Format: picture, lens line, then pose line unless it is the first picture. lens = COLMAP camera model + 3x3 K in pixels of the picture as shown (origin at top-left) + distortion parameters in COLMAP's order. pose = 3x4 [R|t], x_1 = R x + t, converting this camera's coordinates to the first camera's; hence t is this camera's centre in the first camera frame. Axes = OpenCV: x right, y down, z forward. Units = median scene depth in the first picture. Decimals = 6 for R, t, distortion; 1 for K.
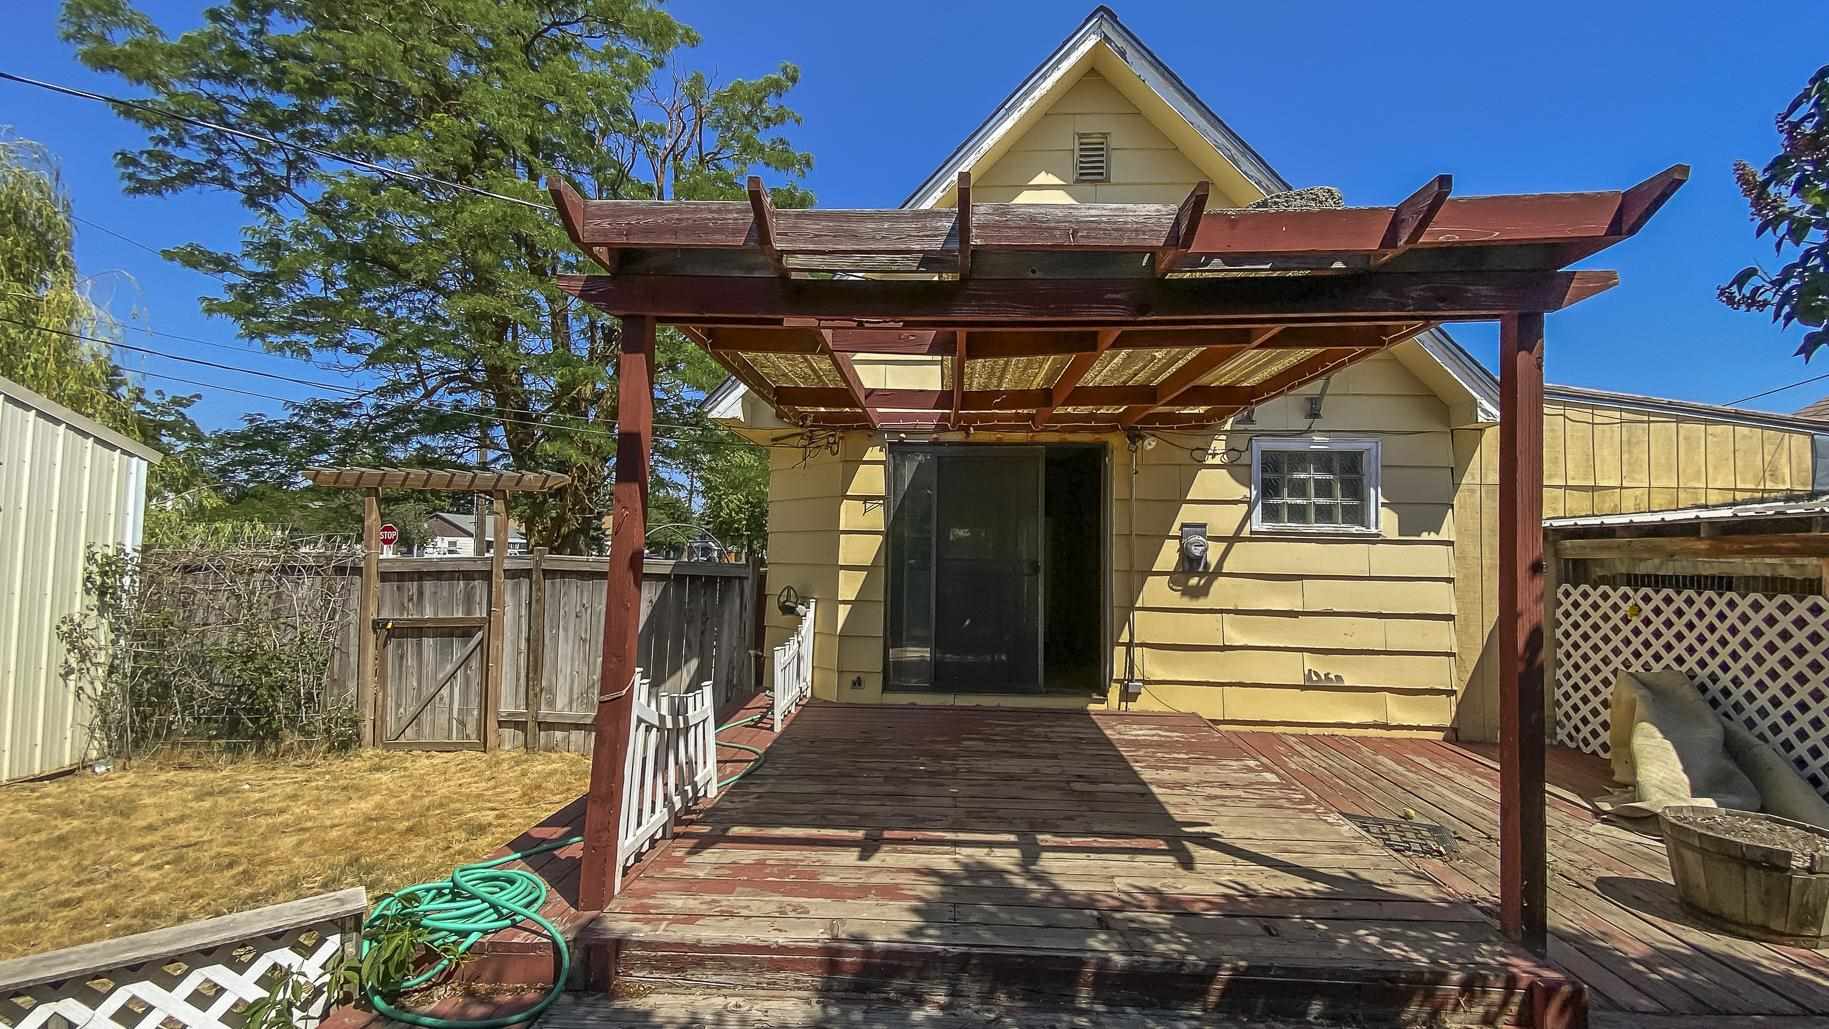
lens RADIAL K [[776.9, 0, 925.7], [0, 776.9, 515.9], [0, 0, 1]] dist [0.066155, -0.027173]
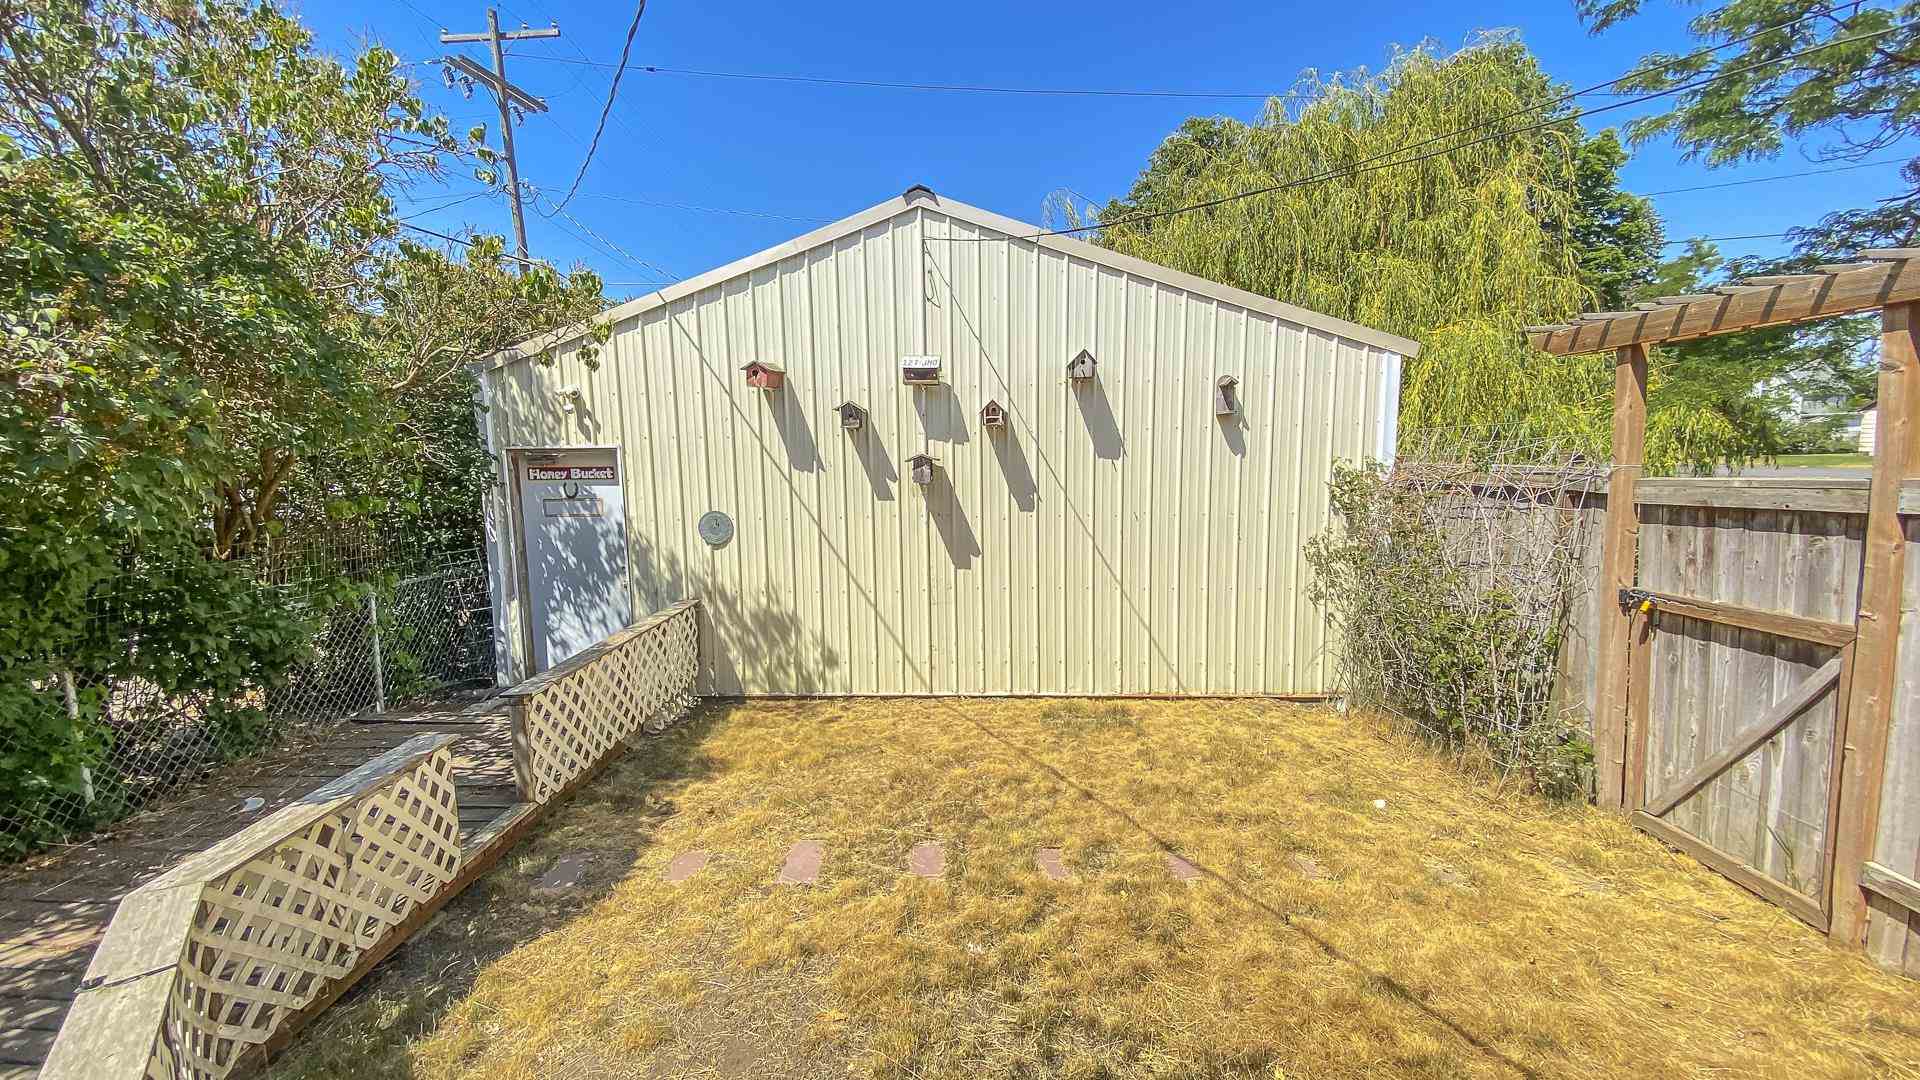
lens RADIAL K [[777.0, 0, 958.6], [0, 777.0, 546.0], [0, 0, 1]] dist [0.070623, -0.021858]
pose [[0.000580, 0.103584, -0.994621, -0.160921], [0.071574, 0.992065, 0.103360, 0.010841], [0.997435, -0.071249, -0.006838, 0.626436]]
